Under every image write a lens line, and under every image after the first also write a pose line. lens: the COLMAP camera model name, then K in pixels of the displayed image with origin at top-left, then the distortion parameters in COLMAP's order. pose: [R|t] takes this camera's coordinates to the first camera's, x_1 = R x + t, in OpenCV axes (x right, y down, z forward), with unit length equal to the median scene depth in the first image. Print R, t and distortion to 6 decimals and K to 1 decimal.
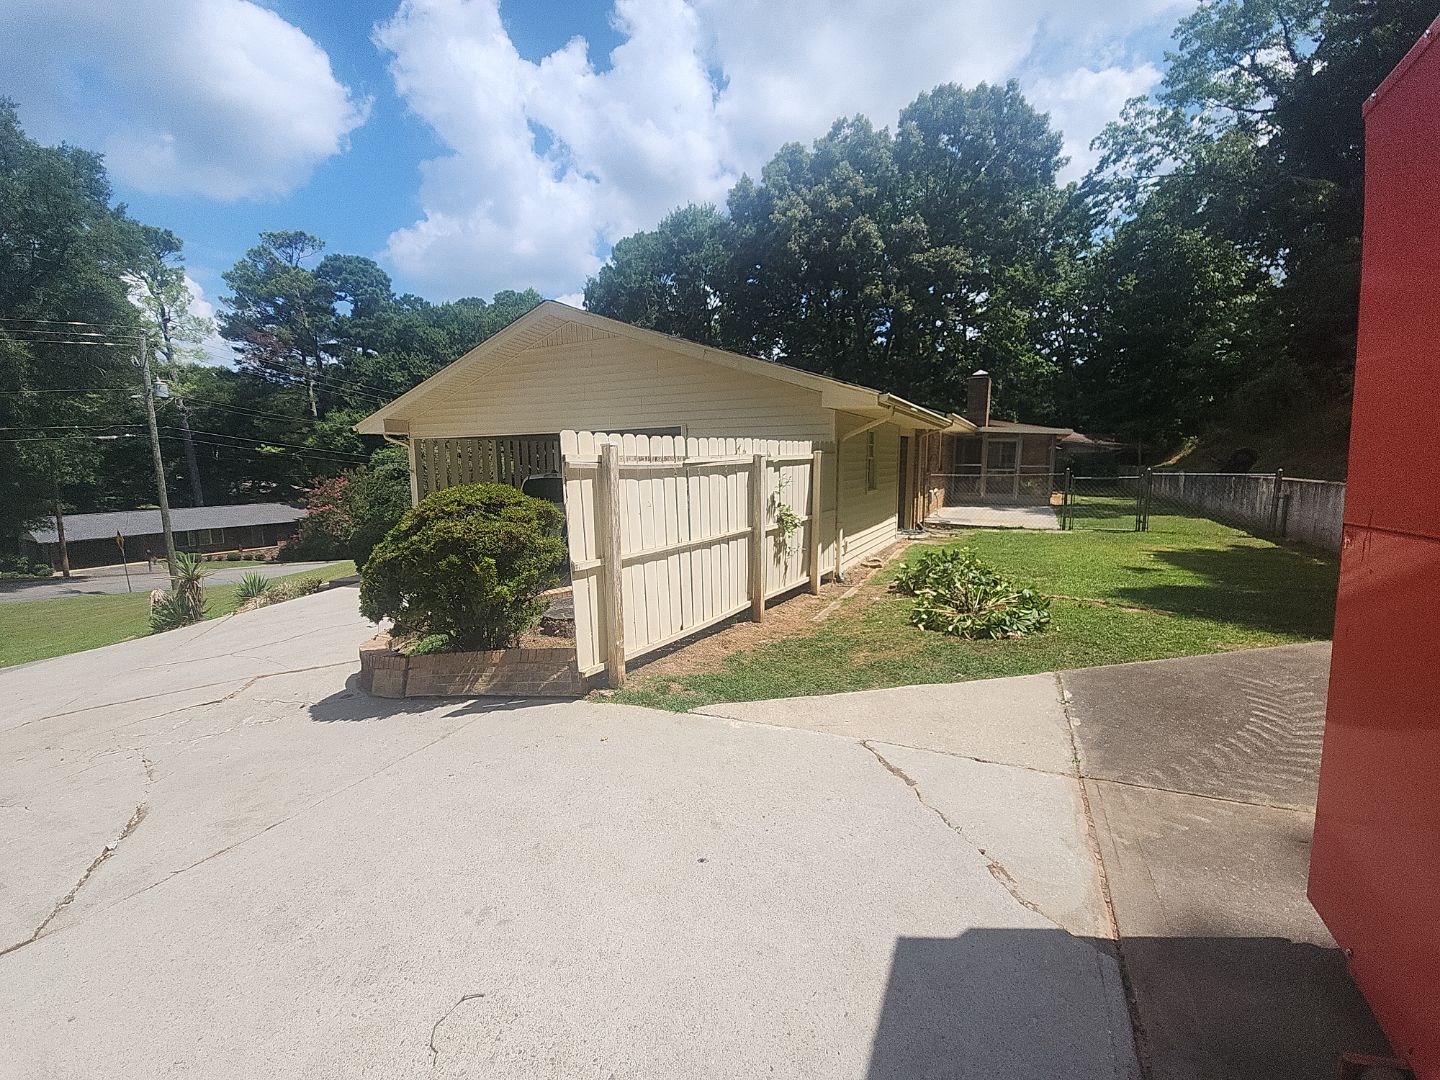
lens RADIAL K [[609.0, 0, 742.7], [0, 609.0, 540.4], [0, 0, 1]] dist [-0.002672, -0.006043]
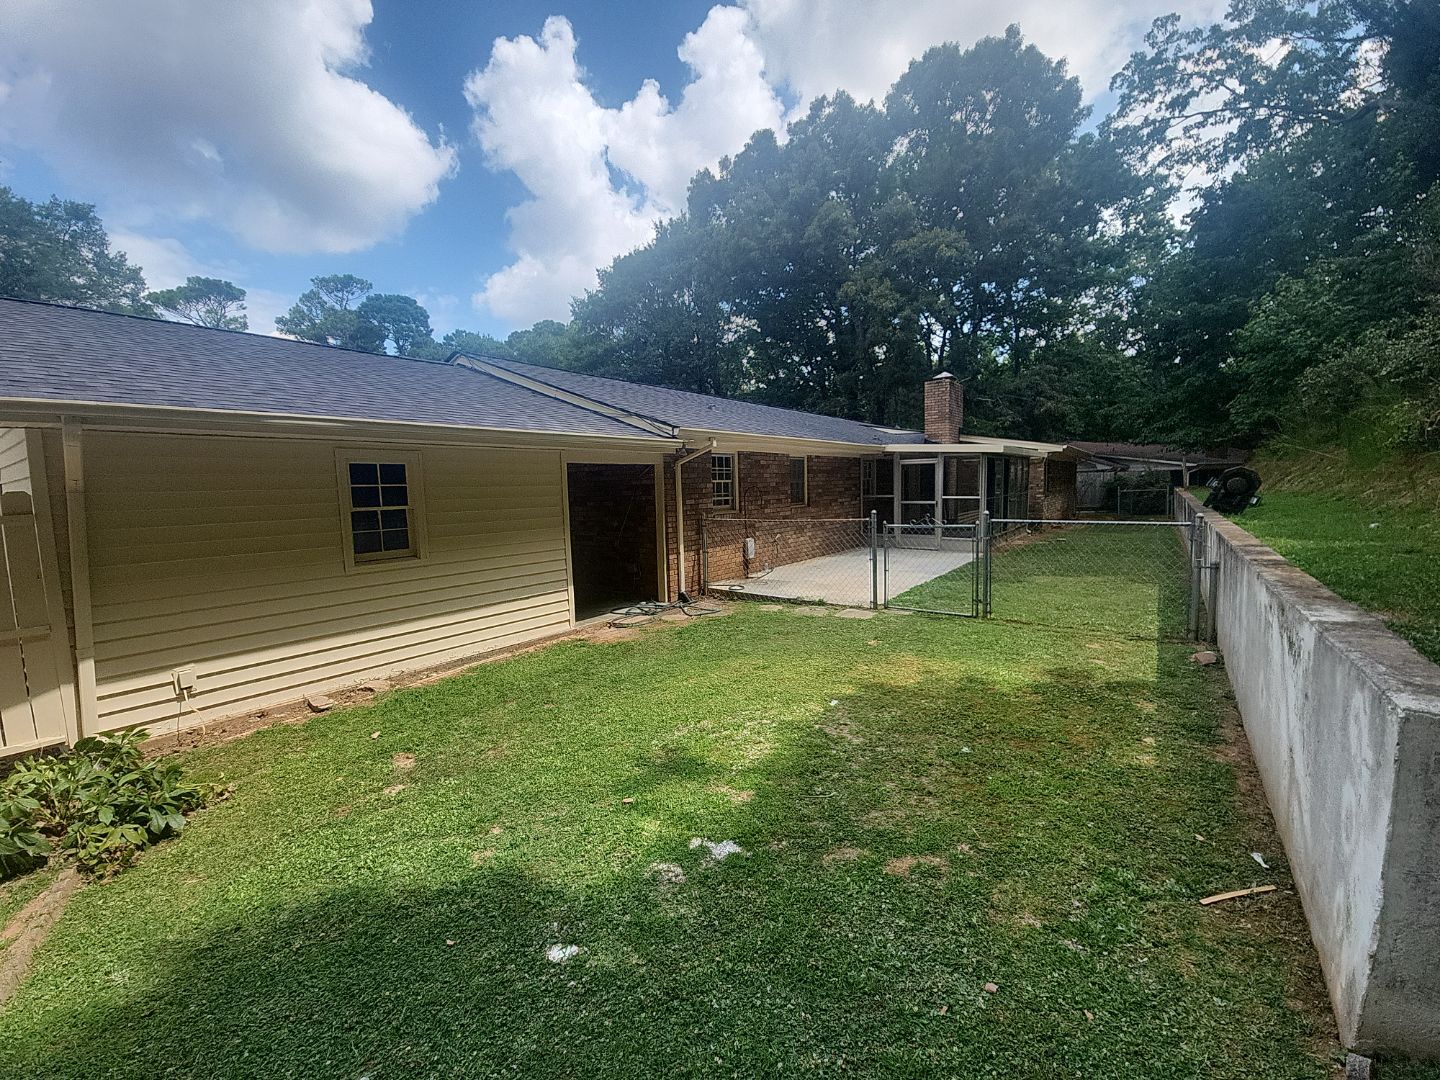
lens RADIAL K [[609.0, 0, 742.7], [0, 609.0, 540.4], [0, 0, 1]] dist [-0.002672, -0.006043]
pose [[0.988490, -0.002743, -0.151263, 0.106260], [-0.002789, 0.999335, -0.036348, -0.014162], [0.151262, 0.036352, 0.987825, 0.082464]]
